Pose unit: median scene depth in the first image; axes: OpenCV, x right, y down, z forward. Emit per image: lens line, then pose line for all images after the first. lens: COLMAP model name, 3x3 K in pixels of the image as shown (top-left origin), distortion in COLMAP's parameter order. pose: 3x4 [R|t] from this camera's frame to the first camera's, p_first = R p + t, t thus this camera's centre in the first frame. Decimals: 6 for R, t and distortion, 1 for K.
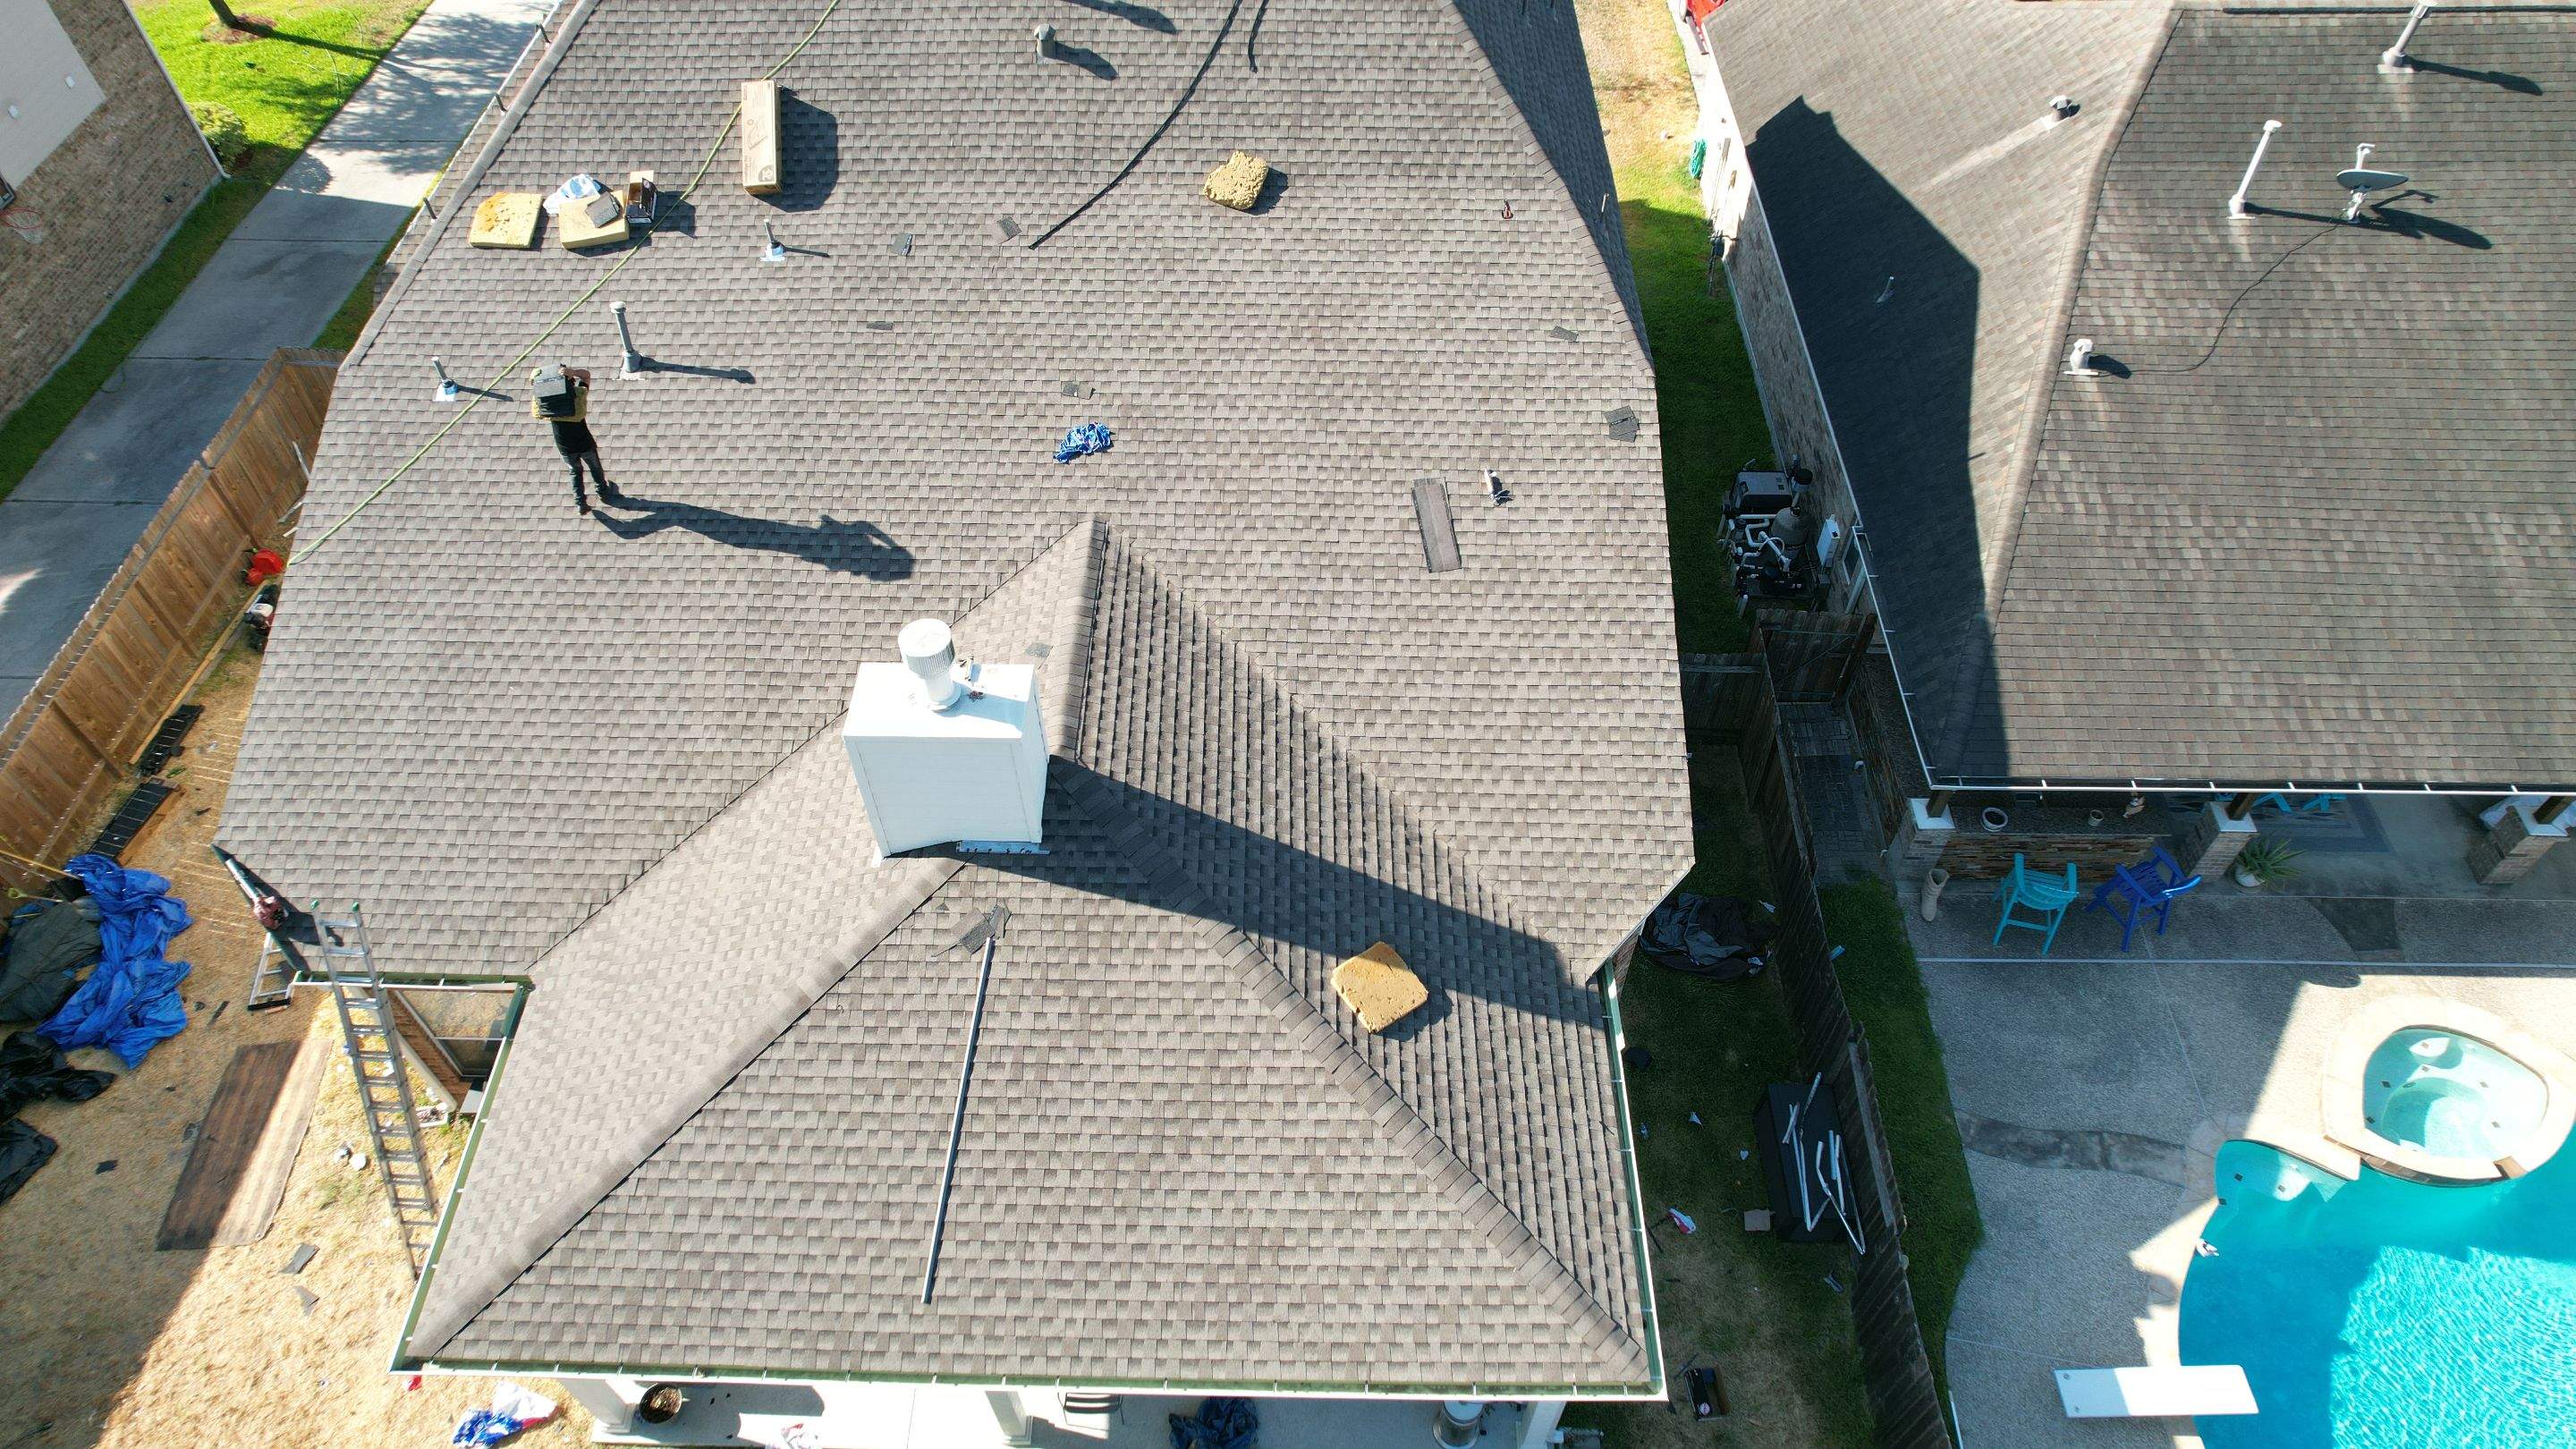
lens RADIAL K [[1638.2, 0, 1326.5], [0, 1638.2, 648.0], [0, 0, 1]] dist [-0.057640, 0.045413]
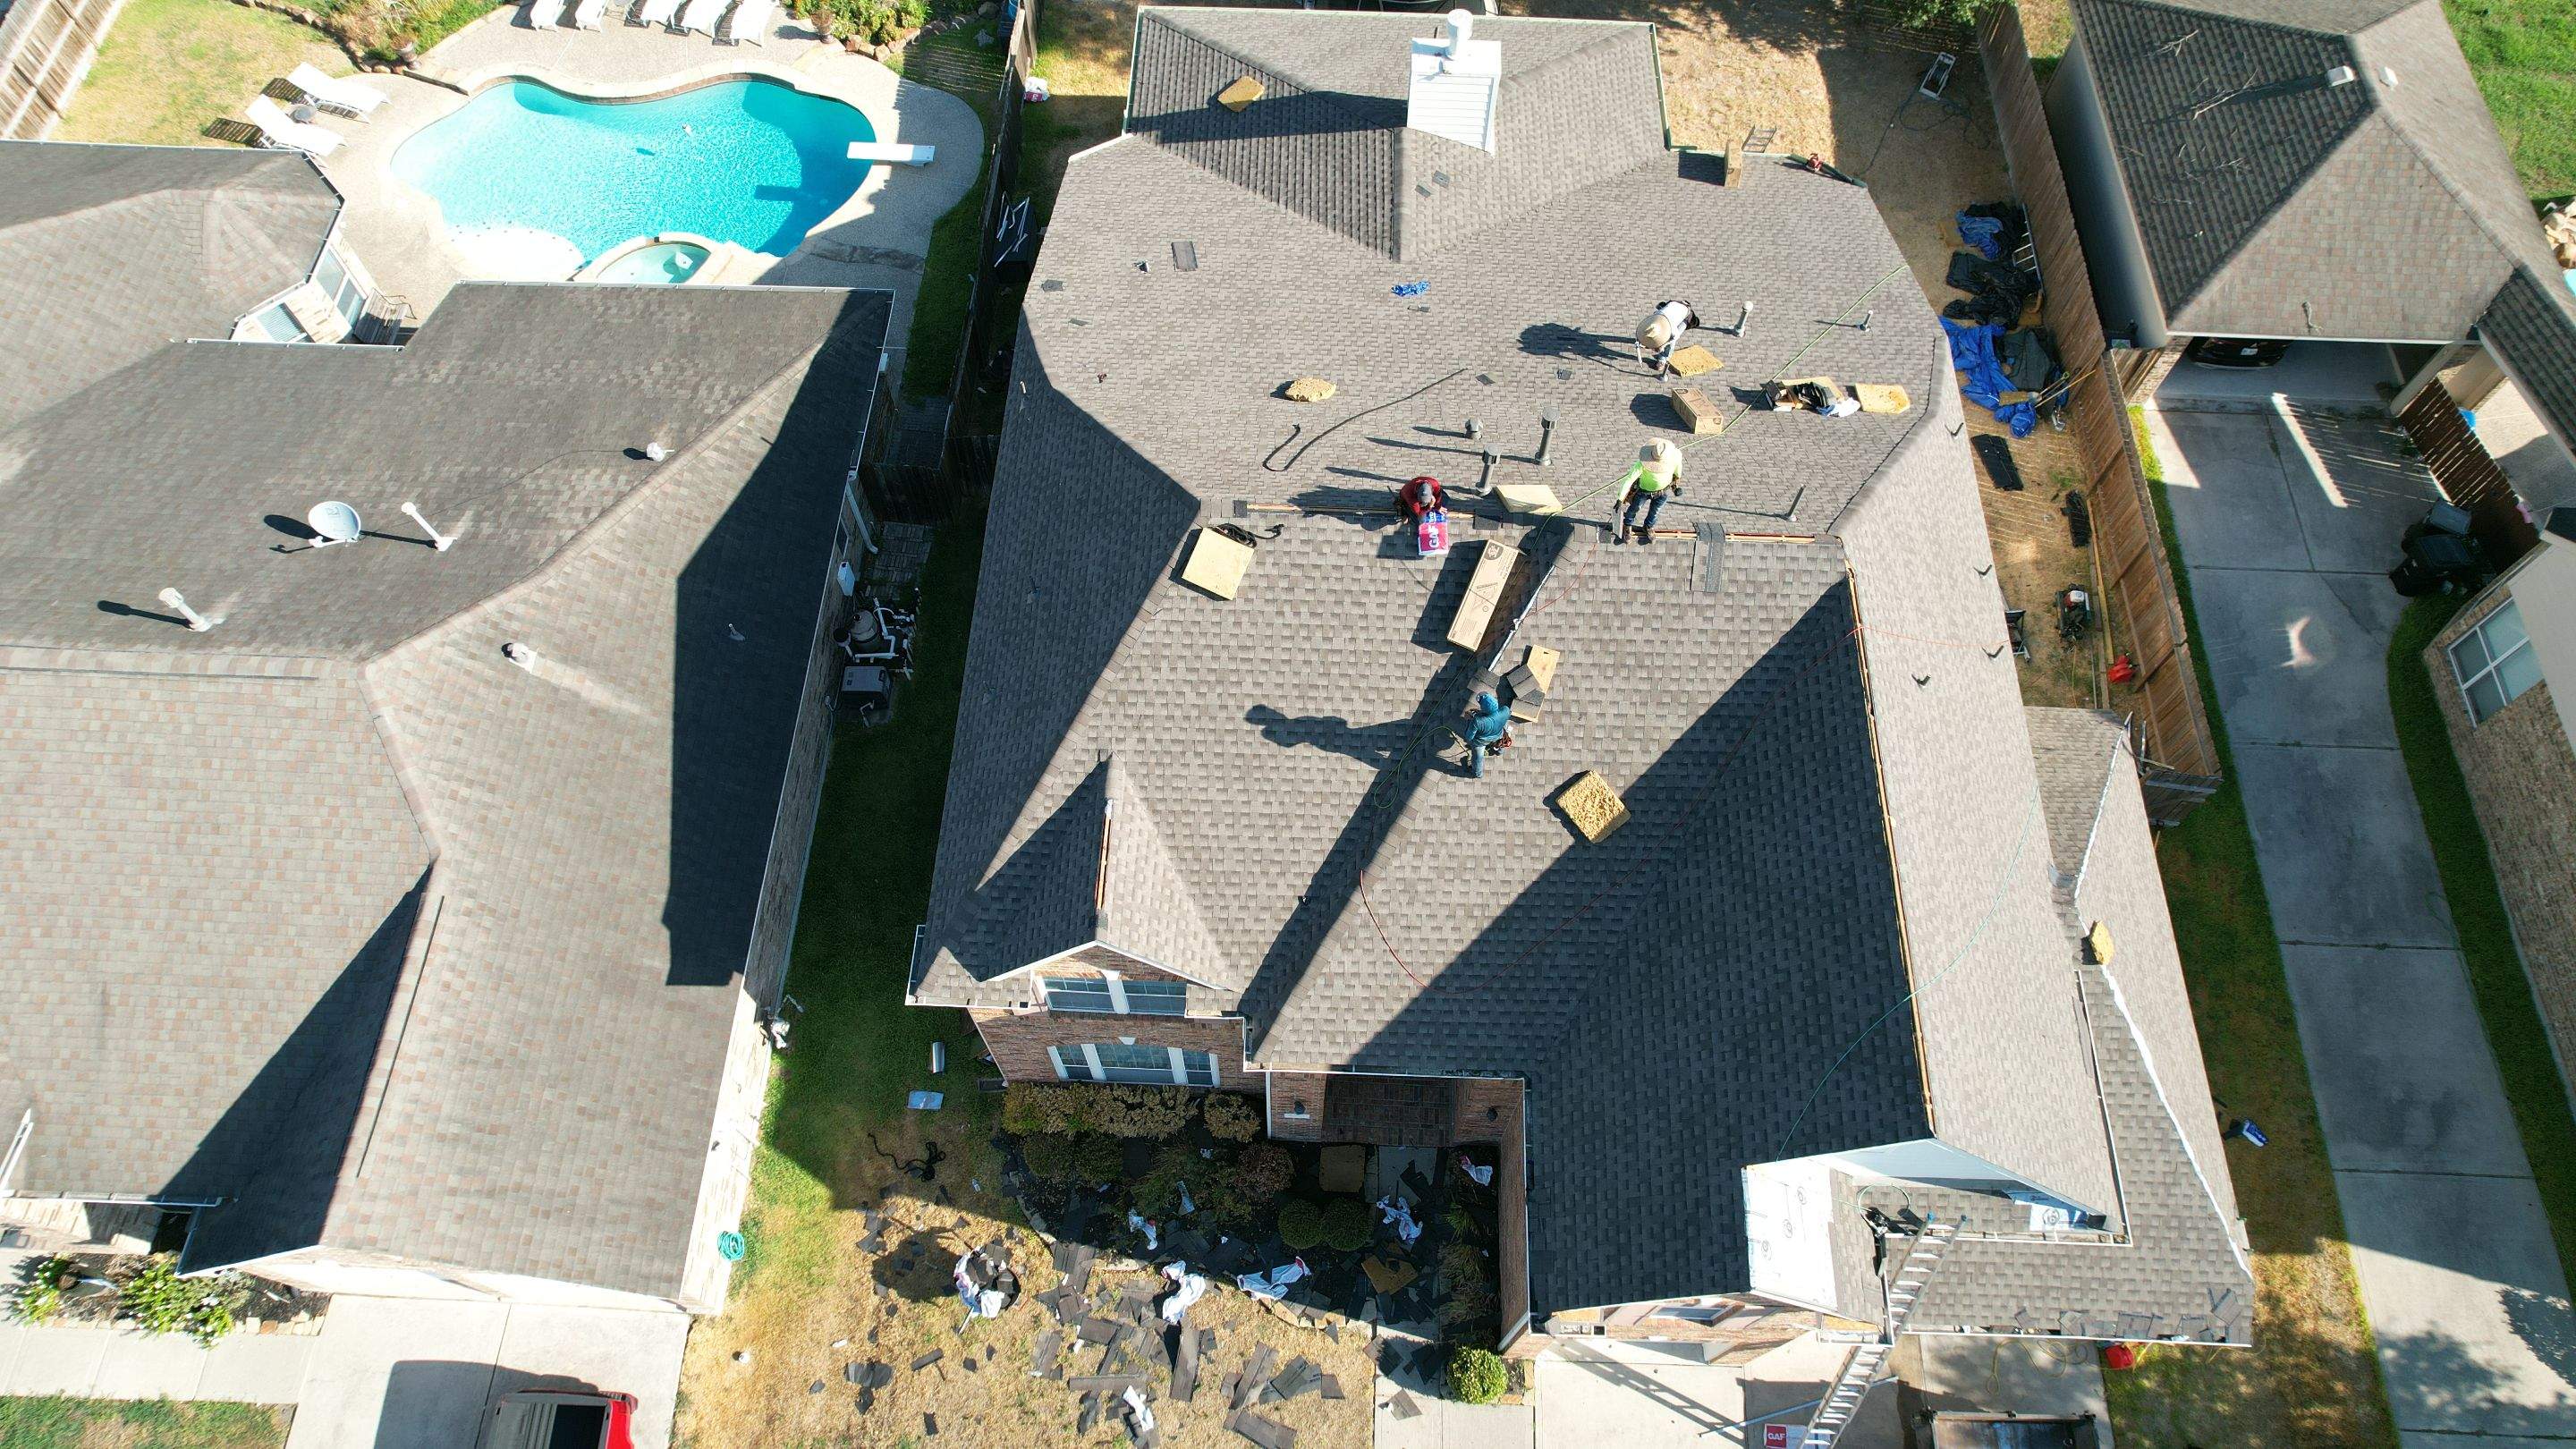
lens RADIAL K [[1638.2, 0, 1282.3], [0, 1638.2, 738.0], [0, 0, 1]] dist [-0.057640, 0.045413]
pose [[-0.999428, -0.027949, 0.019039, -0.065048], [0.027492, -0.343639, 0.938699, -1.580382], [-0.019693, 0.938686, 0.344211, 0.819591]]
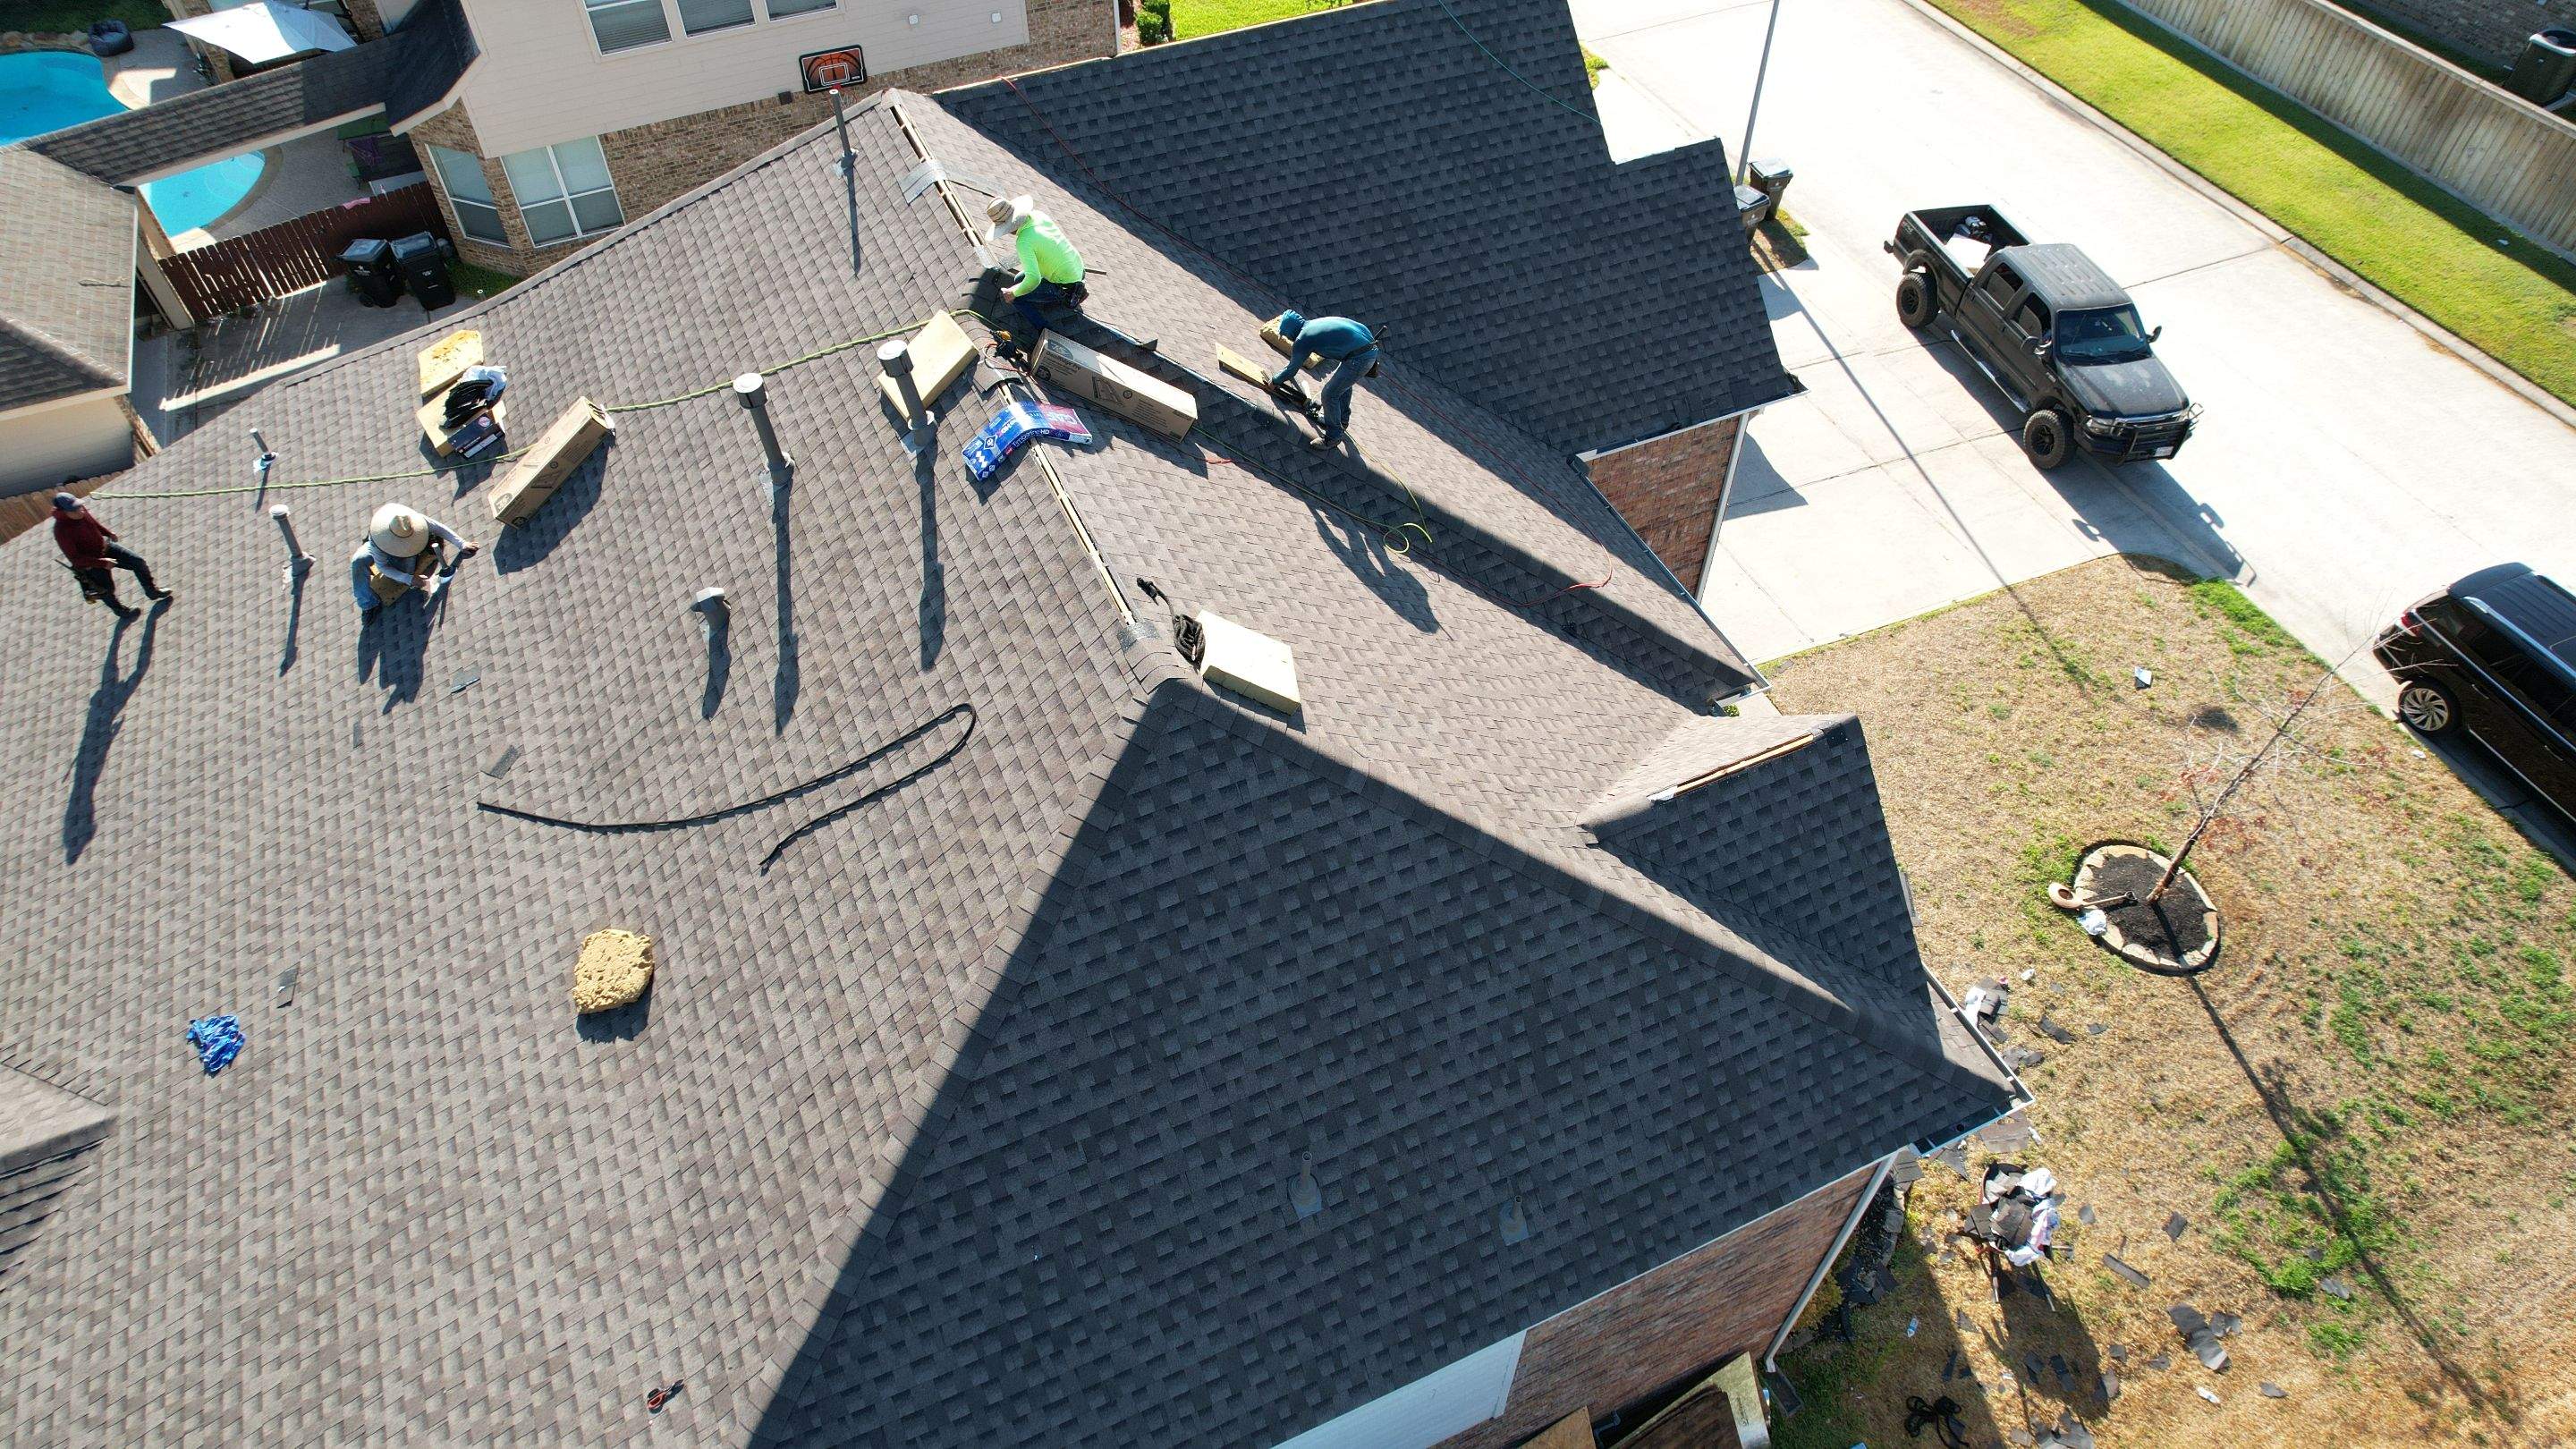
lens RADIAL K [[1638.2, 0, 1307.2], [0, 1638.2, 723.1], [0, 0, 1]] dist [-0.057640, 0.045413]
pose [[0.424893, 0.682530, -0.594659, 0.363049], [-0.677155, 0.675600, 0.291593, -0.712085], [0.600772, 0.278780, 0.749236, 0.672420]]
